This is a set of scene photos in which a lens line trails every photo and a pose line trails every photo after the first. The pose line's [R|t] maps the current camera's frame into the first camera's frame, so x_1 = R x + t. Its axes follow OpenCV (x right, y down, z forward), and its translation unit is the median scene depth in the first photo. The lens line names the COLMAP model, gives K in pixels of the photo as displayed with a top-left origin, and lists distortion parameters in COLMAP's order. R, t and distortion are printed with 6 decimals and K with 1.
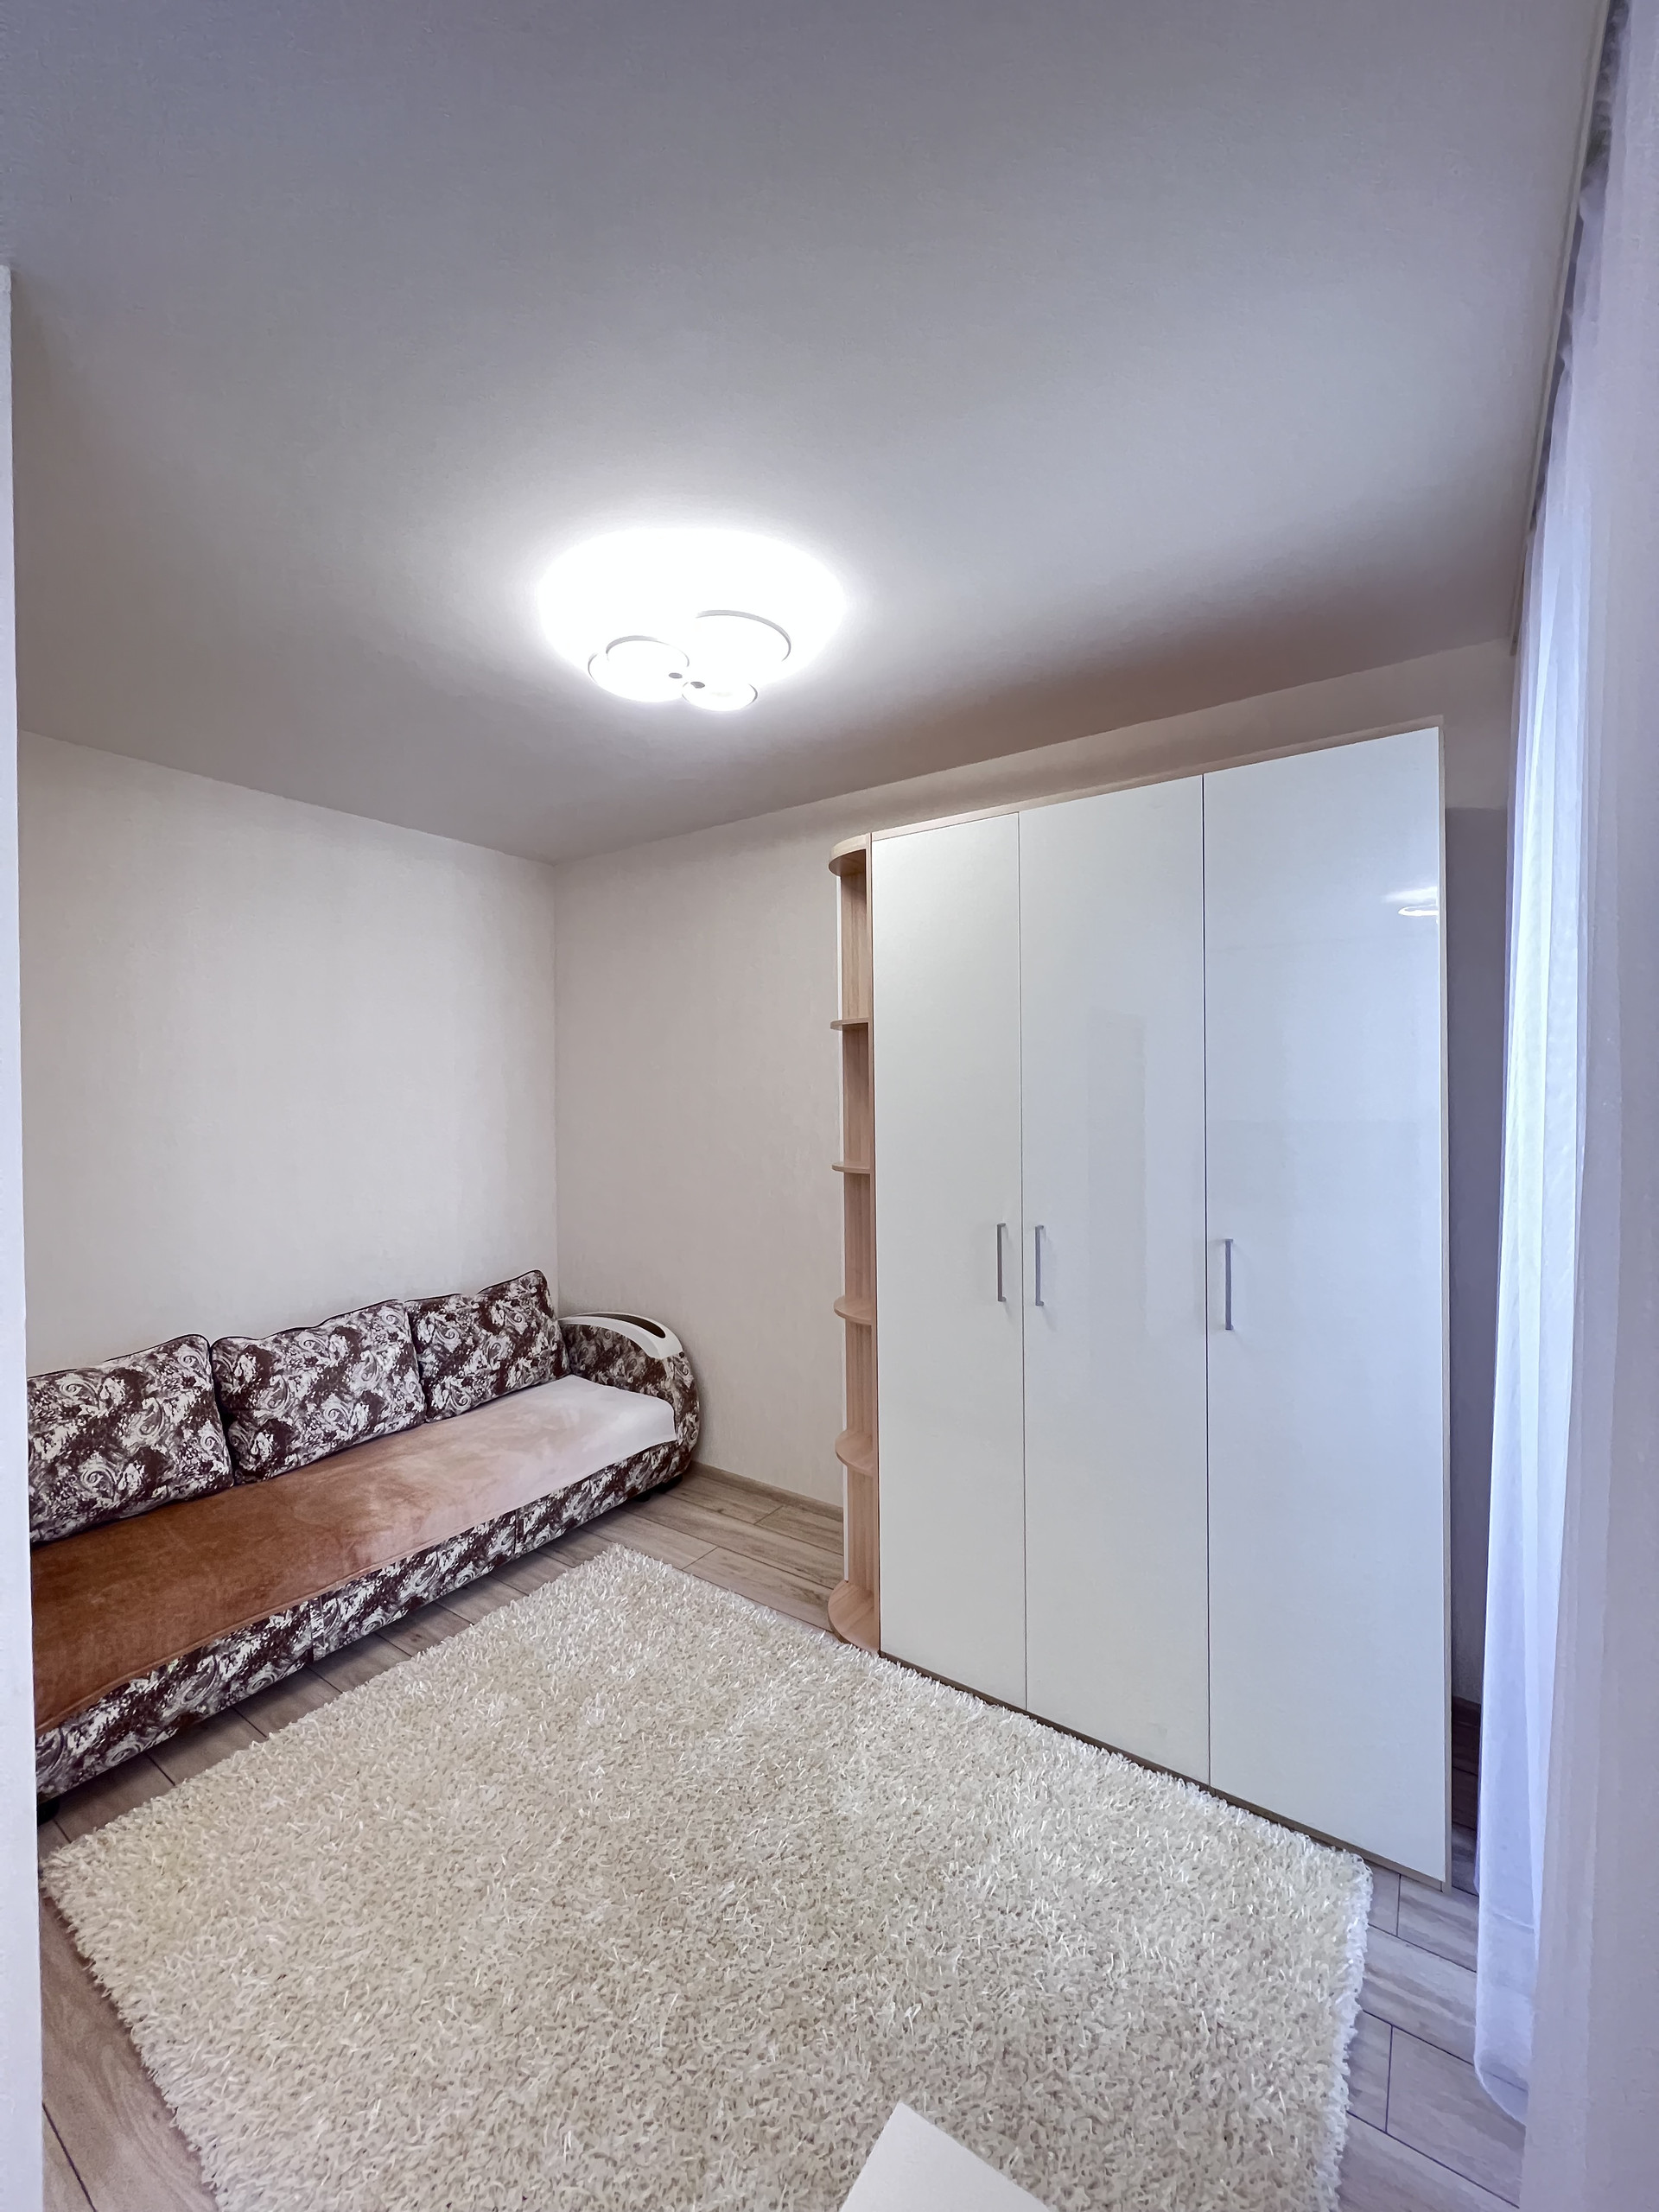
lens RADIAL K [[884.5, 0, 834.0], [0, 884.5, 1105.3], [0, 0, 1]] dist [-0.004269, 0.000784]
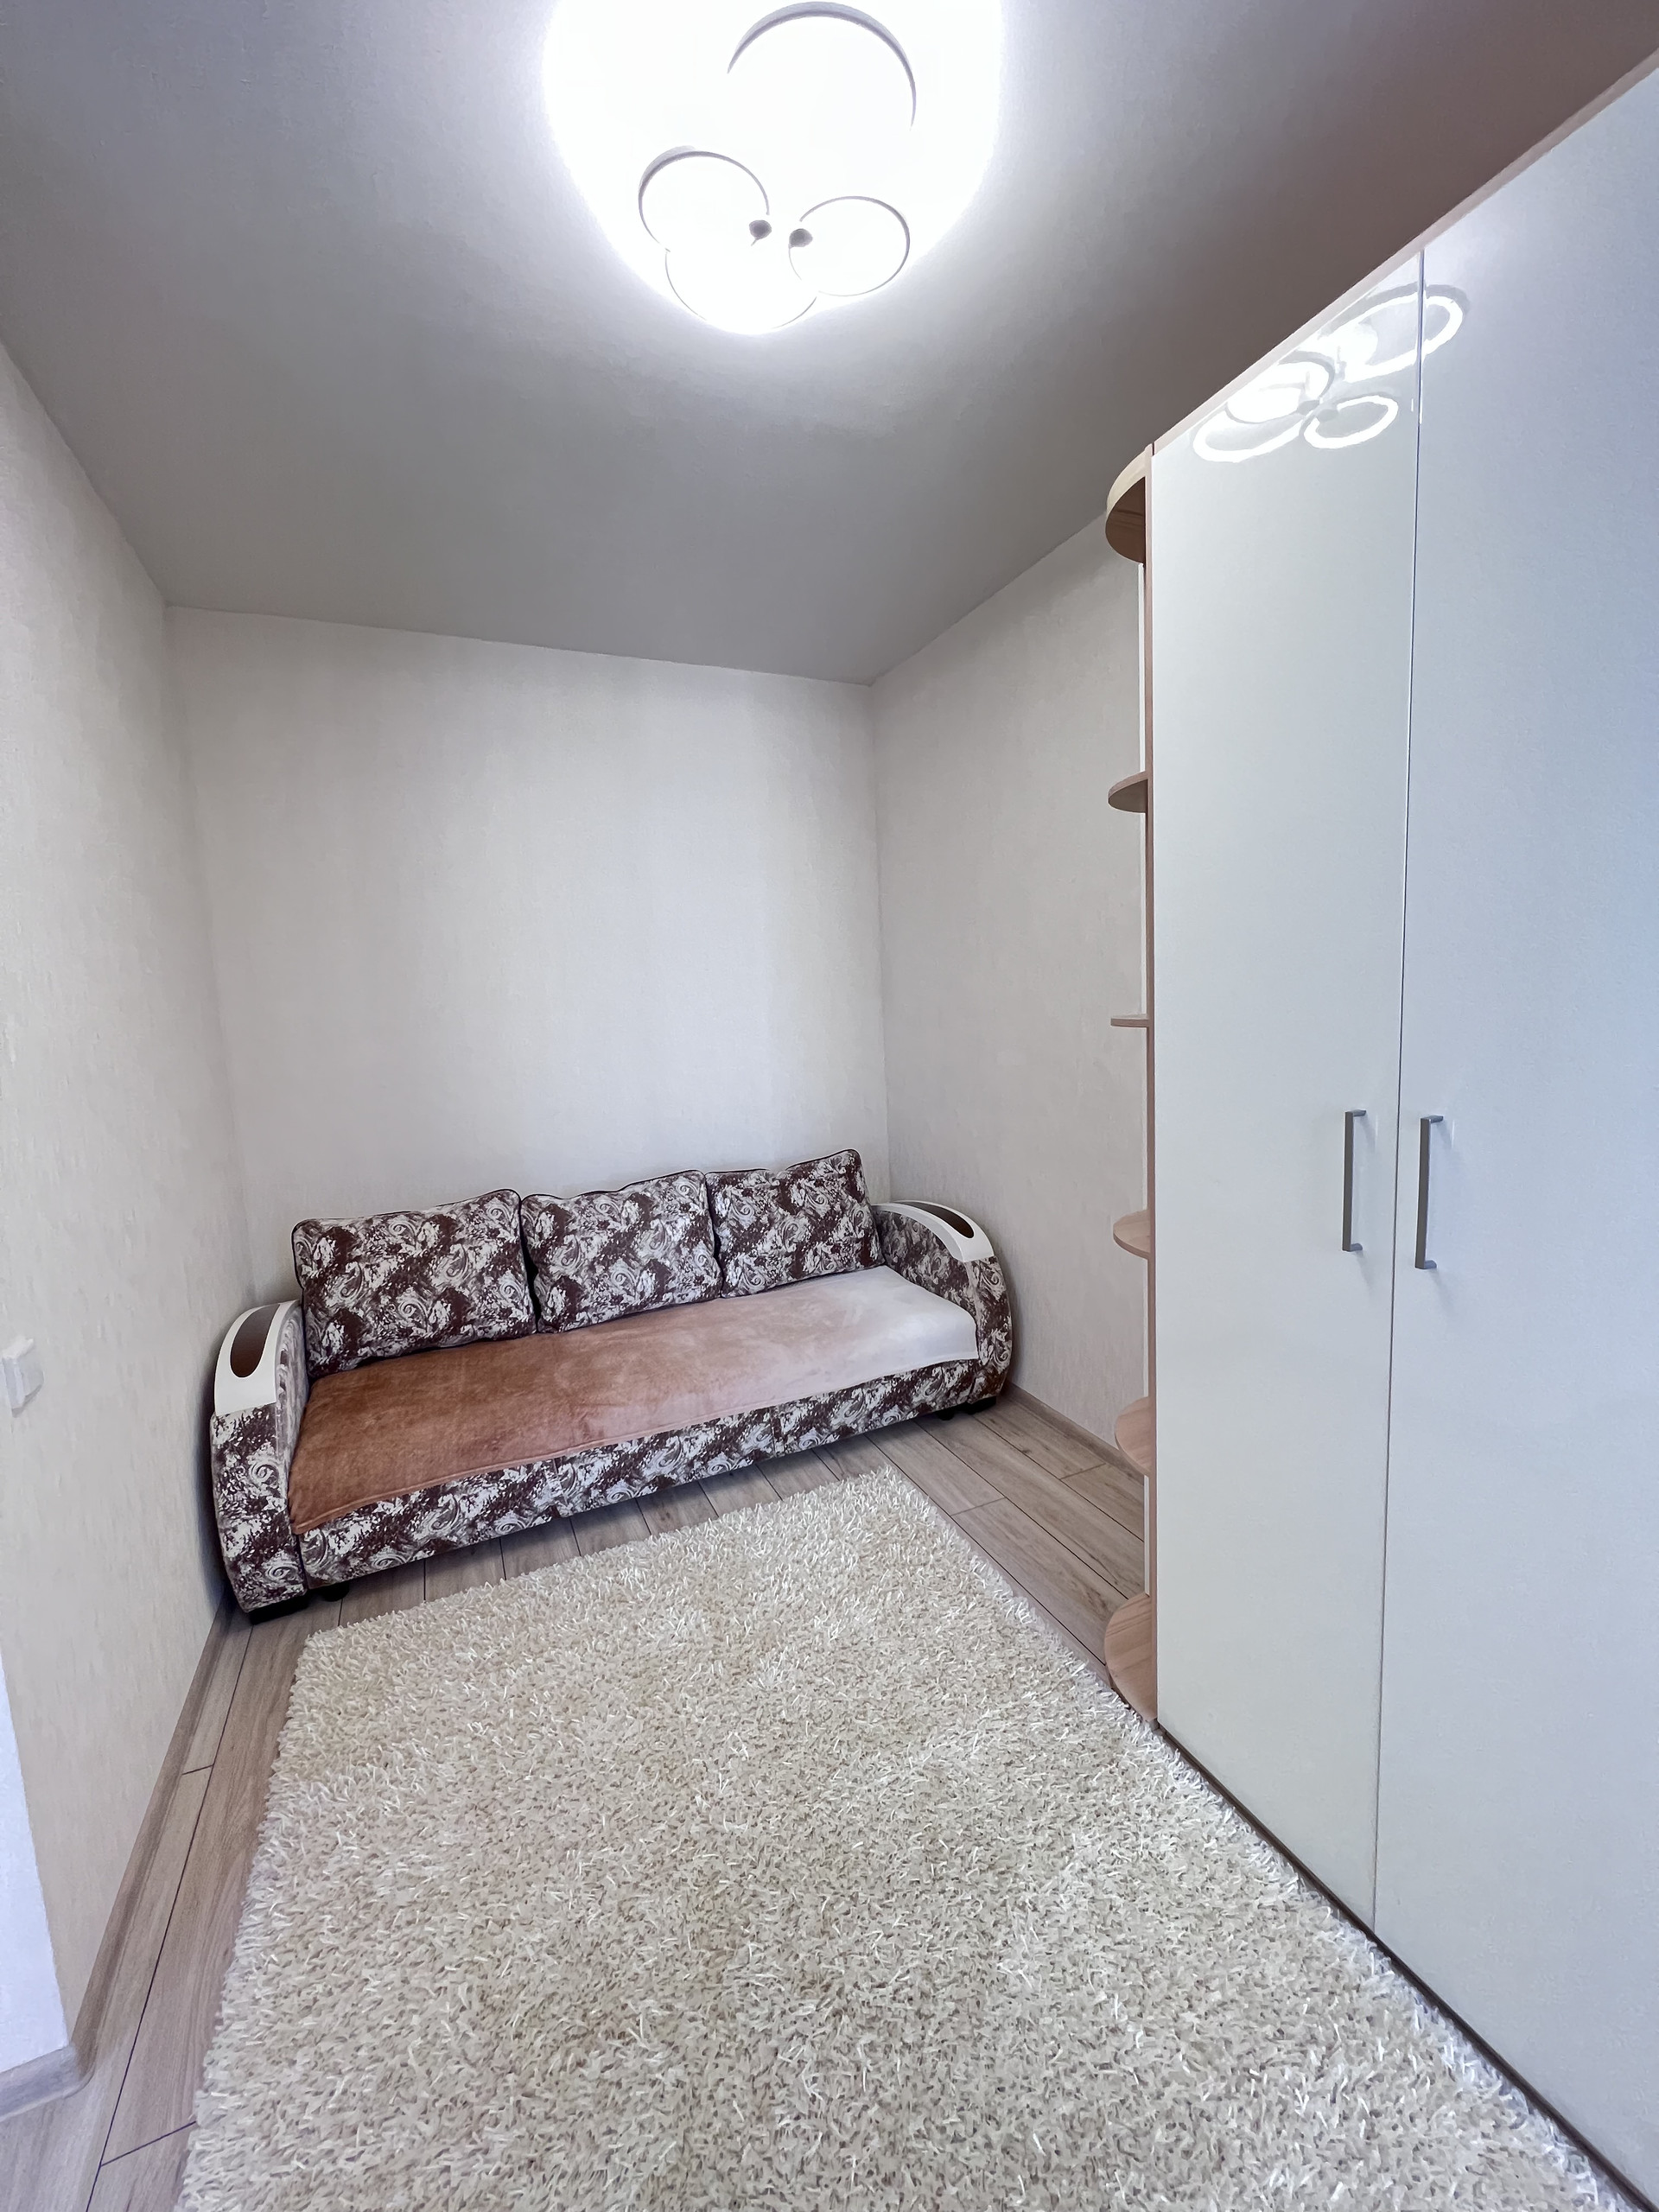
lens RADIAL K [[884.5, 0, 827.9], [0, 884.5, 1103.7], [0, 0, 1]] dist [-0.004269, 0.000784]
pose [[0.858382, 0.031861, -0.512020, 0.151488], [0.033056, 0.992560, 0.117180, 0.044996], [0.511945, -0.117511, 0.850943, 0.303848]]
